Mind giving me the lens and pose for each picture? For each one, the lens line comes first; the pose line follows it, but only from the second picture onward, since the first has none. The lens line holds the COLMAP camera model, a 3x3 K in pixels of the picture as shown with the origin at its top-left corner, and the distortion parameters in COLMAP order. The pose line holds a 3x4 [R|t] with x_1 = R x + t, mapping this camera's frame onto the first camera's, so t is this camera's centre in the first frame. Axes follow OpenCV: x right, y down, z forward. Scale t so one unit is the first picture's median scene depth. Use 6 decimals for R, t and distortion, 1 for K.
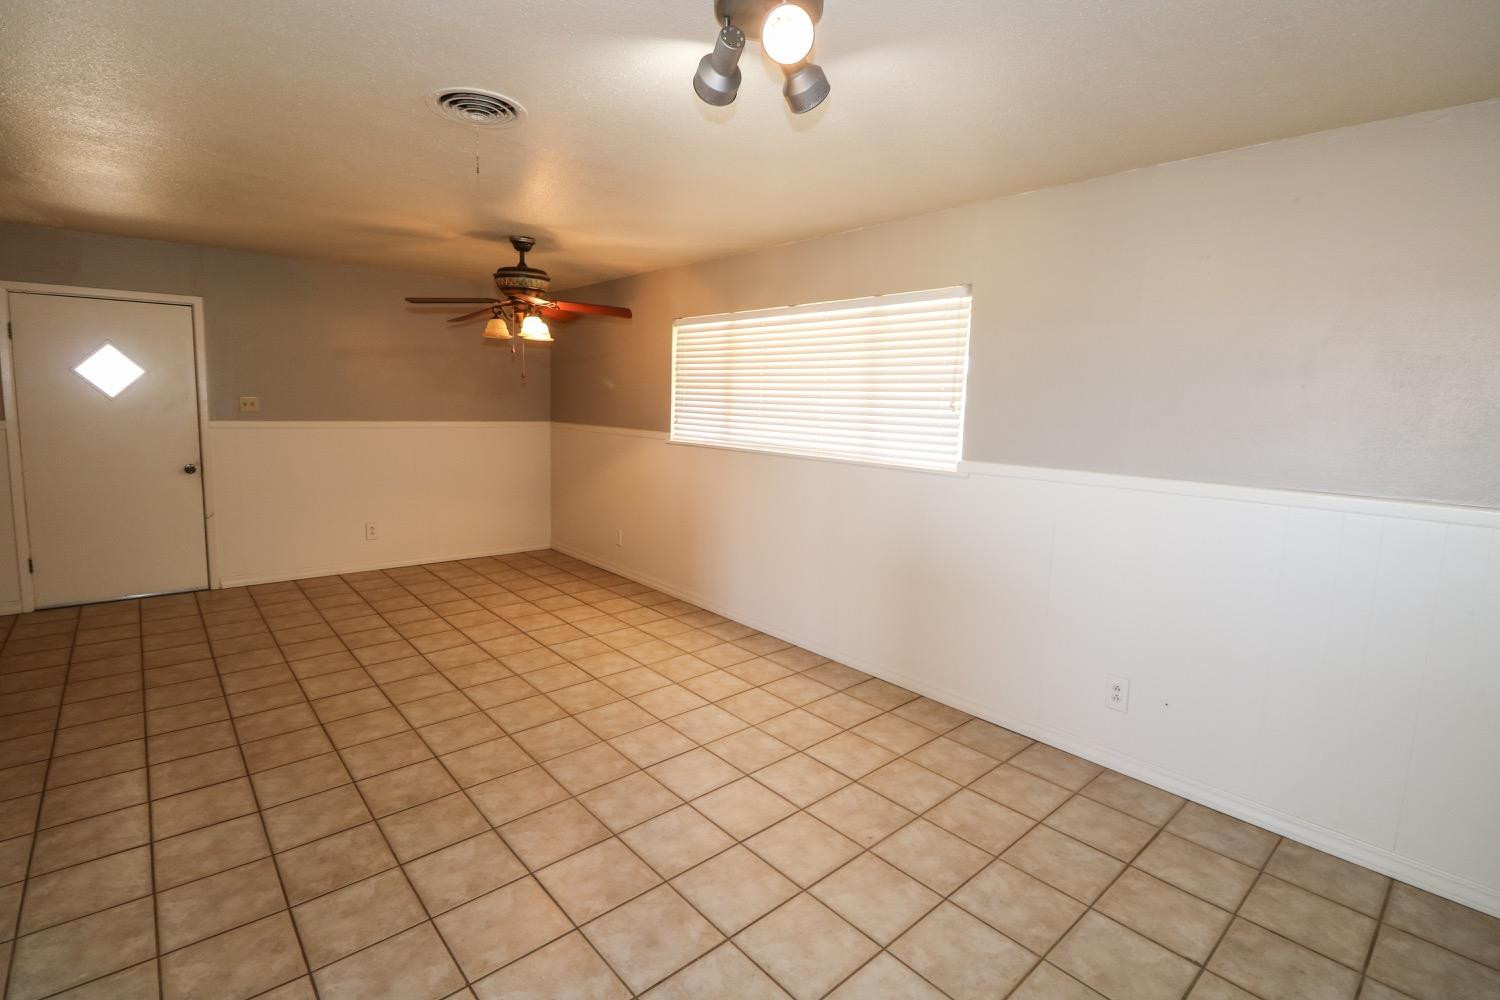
lens RADIAL K [[696.9, 0, 745.9], [0, 696.9, 482.8], [0, 0, 1]] dist [0.000198, -0.011984]
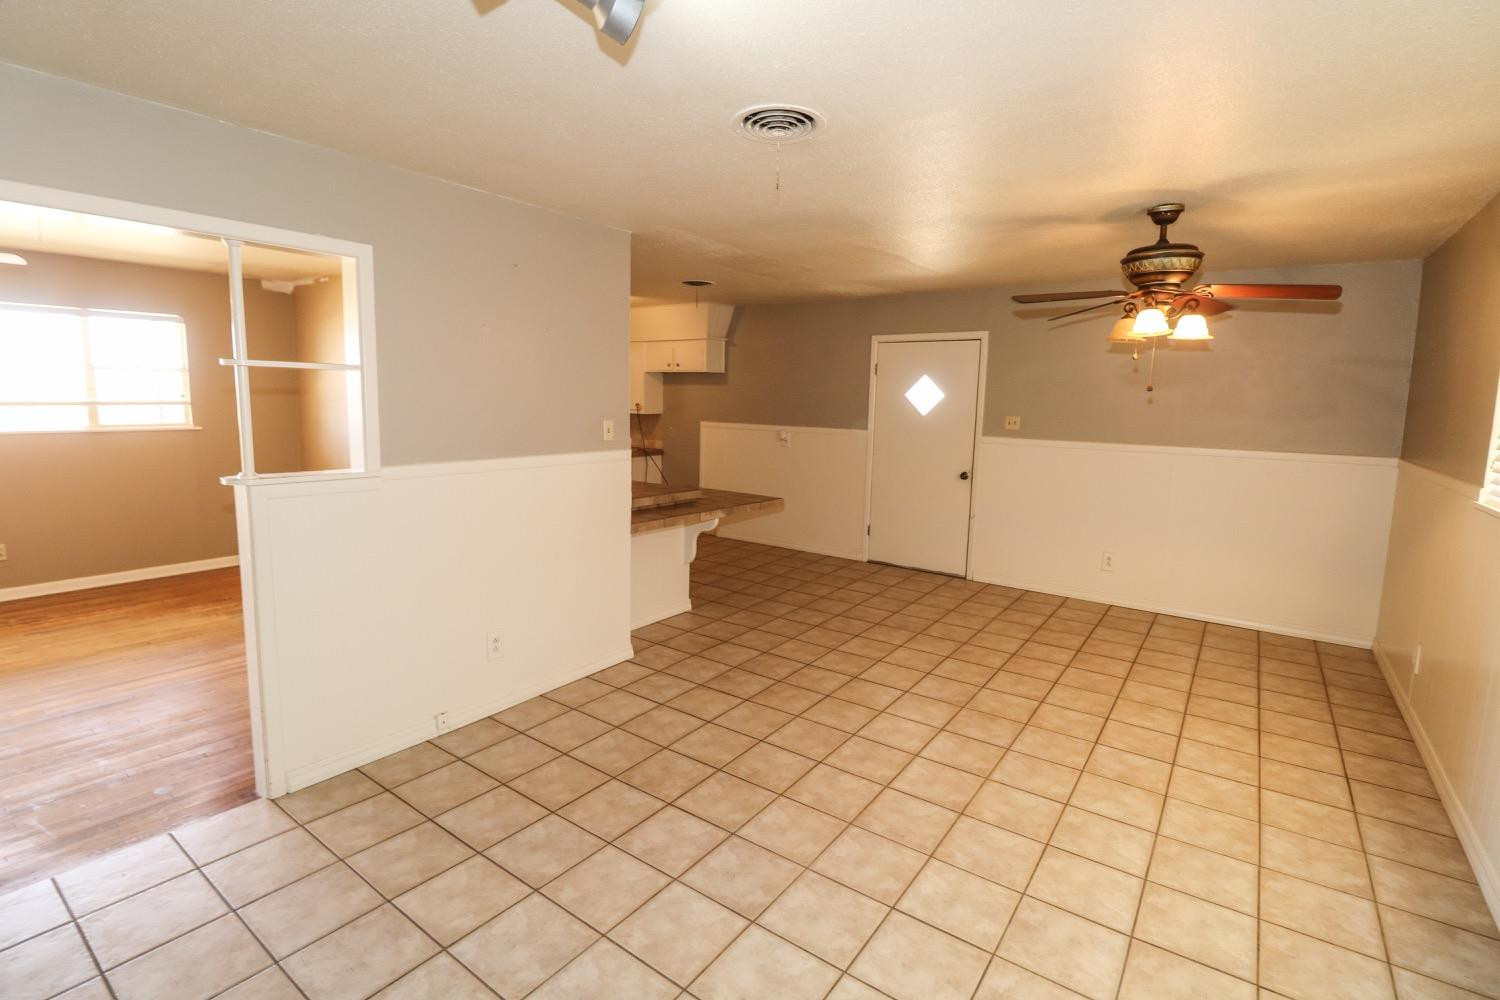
lens RADIAL K [[696.9, 0, 745.9], [0, 696.9, 482.8], [0, 0, 1]] dist [0.000198, -0.011984]
pose [[0.217921, 0.096392, -0.971195, 0.338925], [-0.130263, 0.989080, 0.068938, -0.048677], [0.967234, 0.111488, 0.228097, 0.424047]]
